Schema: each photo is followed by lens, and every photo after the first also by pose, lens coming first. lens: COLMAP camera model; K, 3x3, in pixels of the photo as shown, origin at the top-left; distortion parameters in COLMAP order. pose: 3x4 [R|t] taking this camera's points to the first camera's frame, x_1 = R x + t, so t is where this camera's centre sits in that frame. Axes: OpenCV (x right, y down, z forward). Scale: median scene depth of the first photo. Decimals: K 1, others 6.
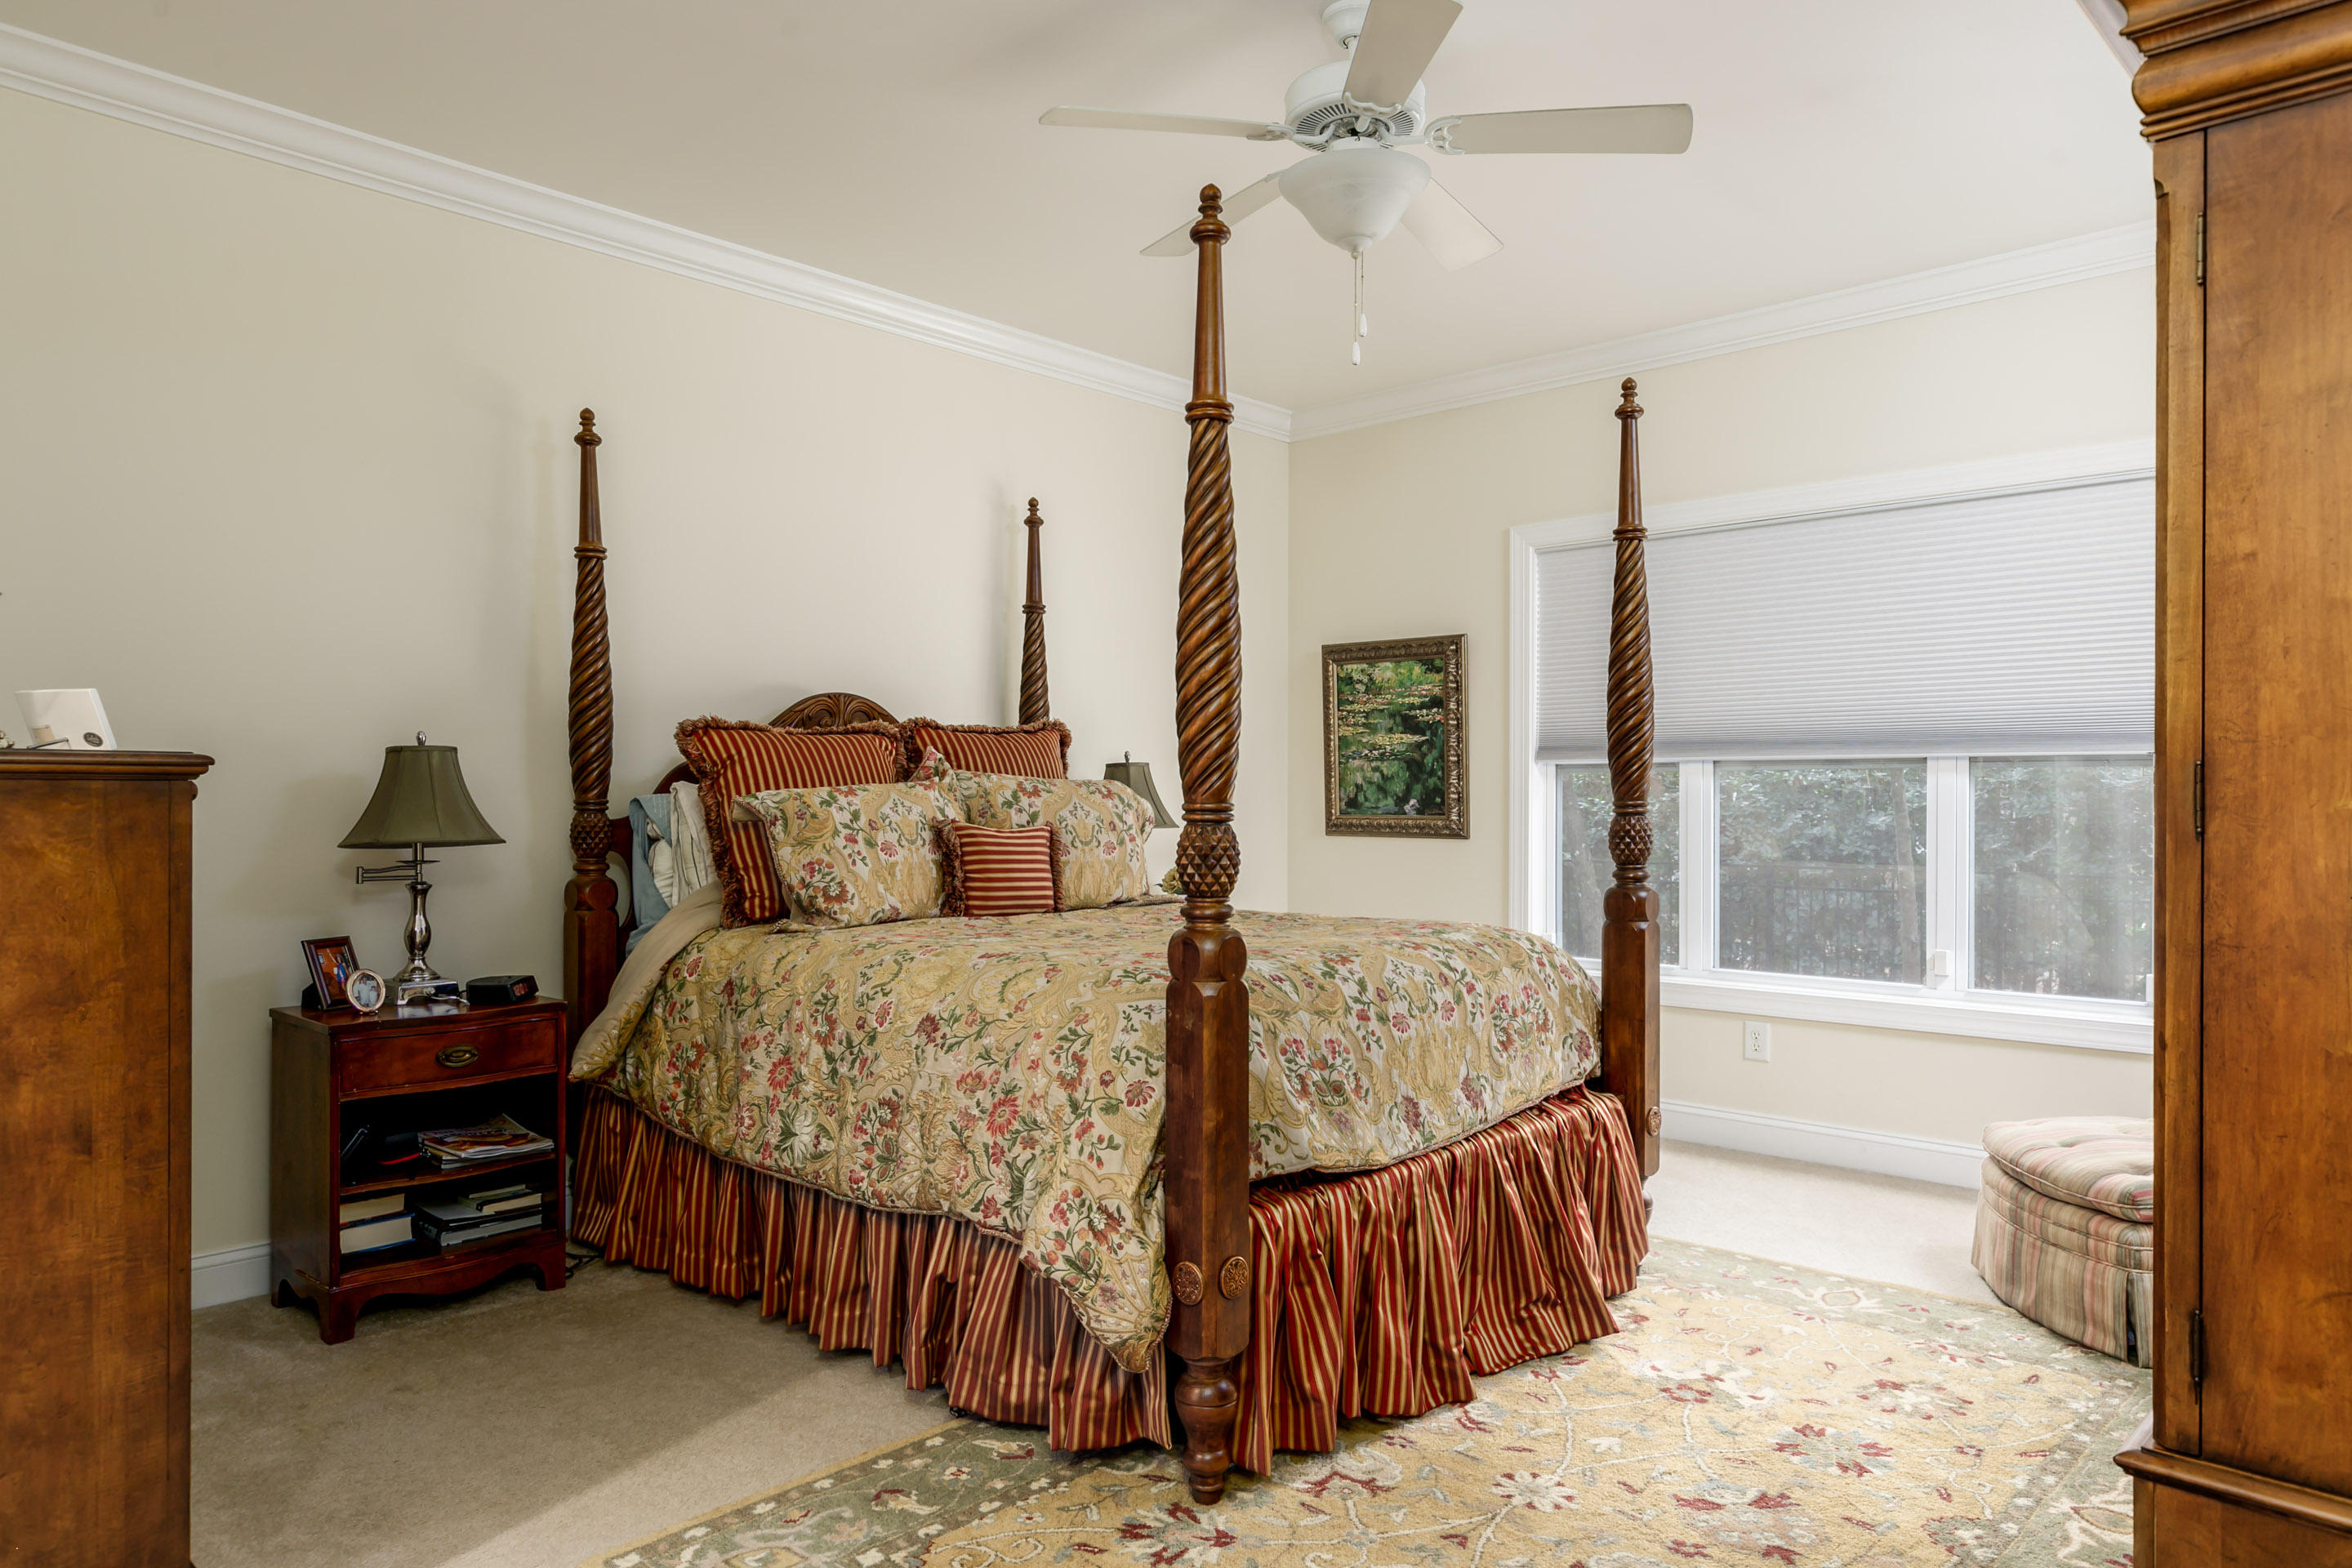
lens RADIAL K [[1531.9, 0, 1176.1], [0, 1531.9, 786.1], [0, 0, 1]] dist [0.002426, -0.001403]
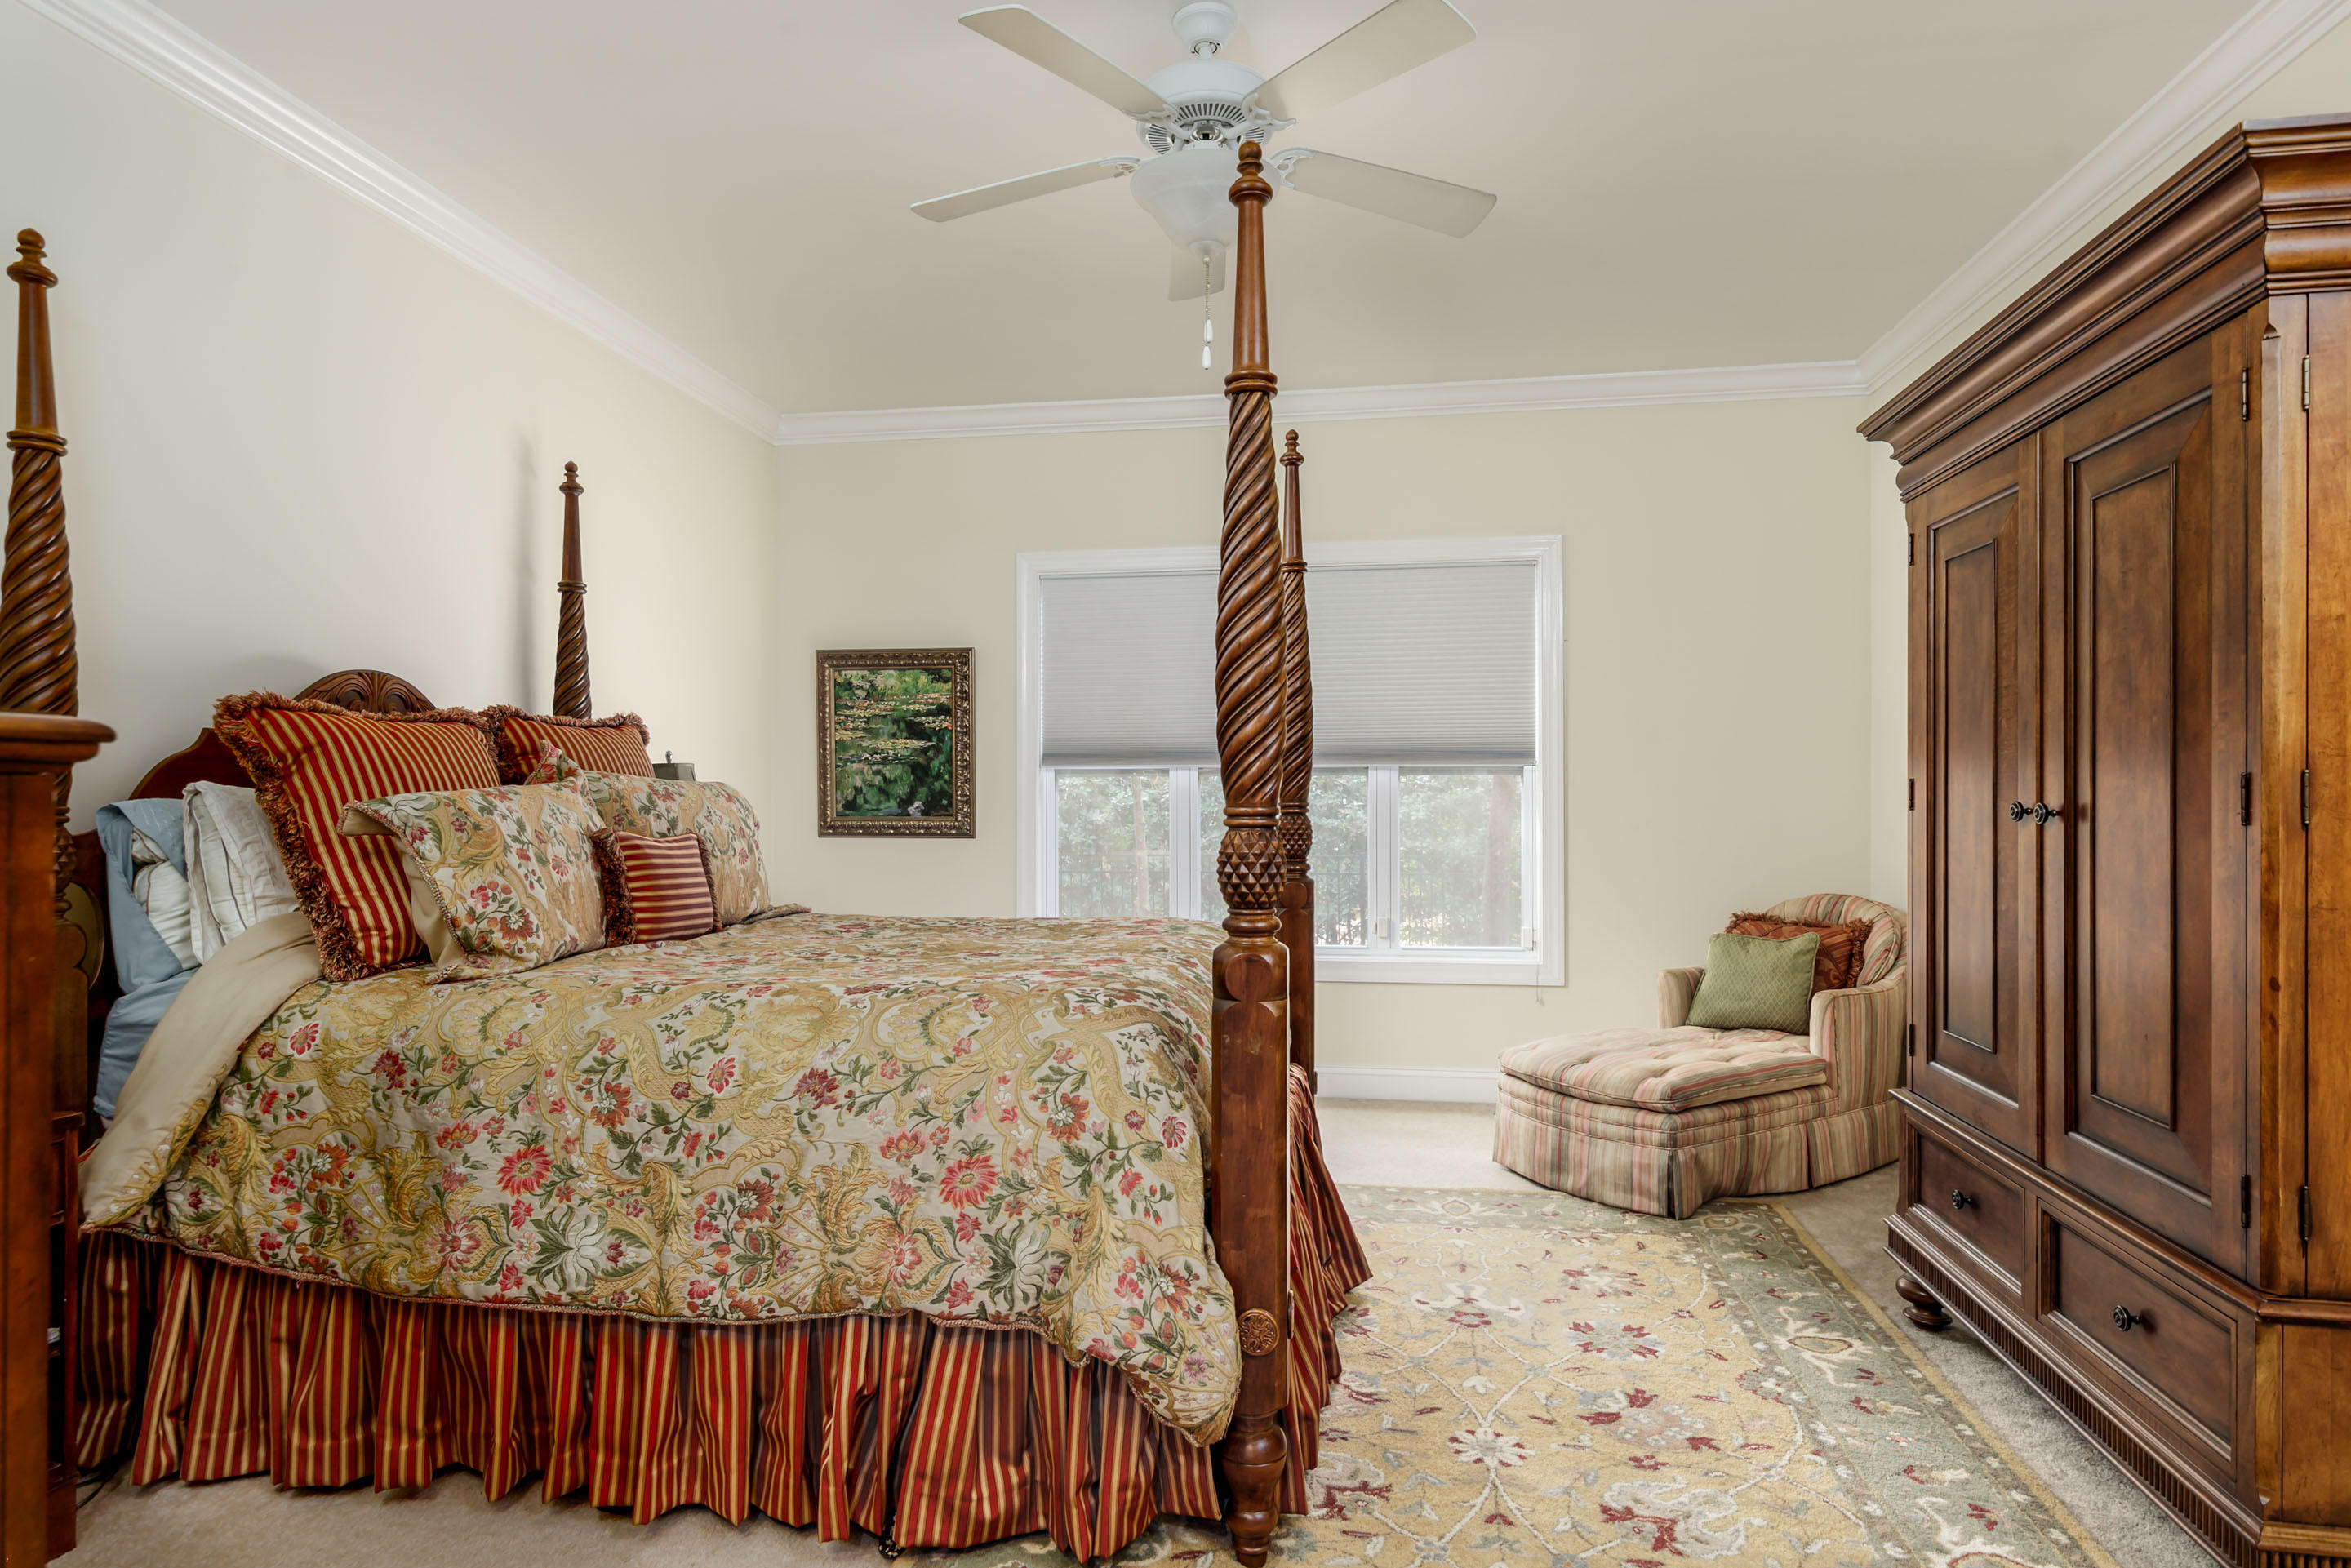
lens RADIAL K [[1285.2, 0, 1178.1], [0, 1285.2, 785.7], [0, 0, 1]] dist [0.000569, -0.000777]
pose [[0.821624, 0.002374, 0.570025, -0.371918], [-0.000820, 0.999995, -0.002982, 0.000612], [-0.570029, 0.001983, 0.821622, 0.314404]]
